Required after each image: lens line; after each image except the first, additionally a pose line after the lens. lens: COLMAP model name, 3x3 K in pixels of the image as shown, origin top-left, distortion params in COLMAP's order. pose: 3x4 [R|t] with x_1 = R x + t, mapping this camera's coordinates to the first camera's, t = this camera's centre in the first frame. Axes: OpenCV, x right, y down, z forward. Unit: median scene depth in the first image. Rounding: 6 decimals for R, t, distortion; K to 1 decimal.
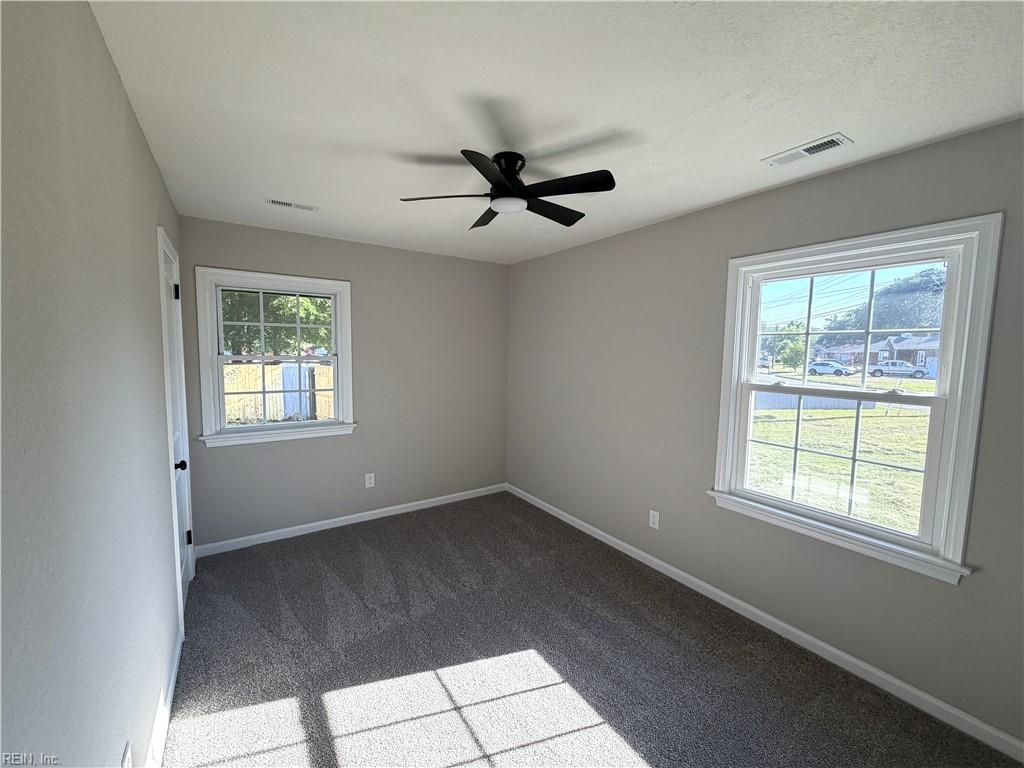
lens RADIAL K [[408.3, 0, 511.3], [0, 408.3, 384.5], [0, 0, 1]] dist [-0.001540, 0.000523]
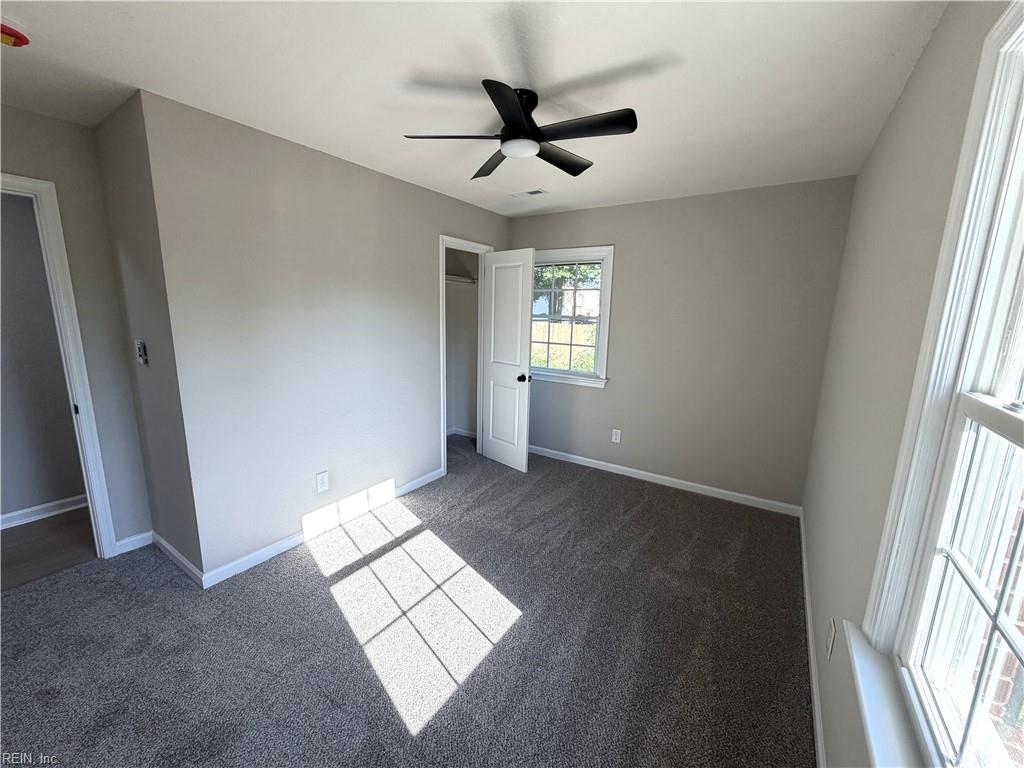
lens RADIAL K [[408.3, 0, 511.9], [0, 408.3, 385.5], [0, 0, 1]] dist [-0.001540, 0.000523]
pose [[0.383883, 0.166289, -0.908285, 0.566356], [-0.098296, 0.985421, 0.138867, -0.017120], [0.918135, 0.035971, 0.394632, 0.380102]]
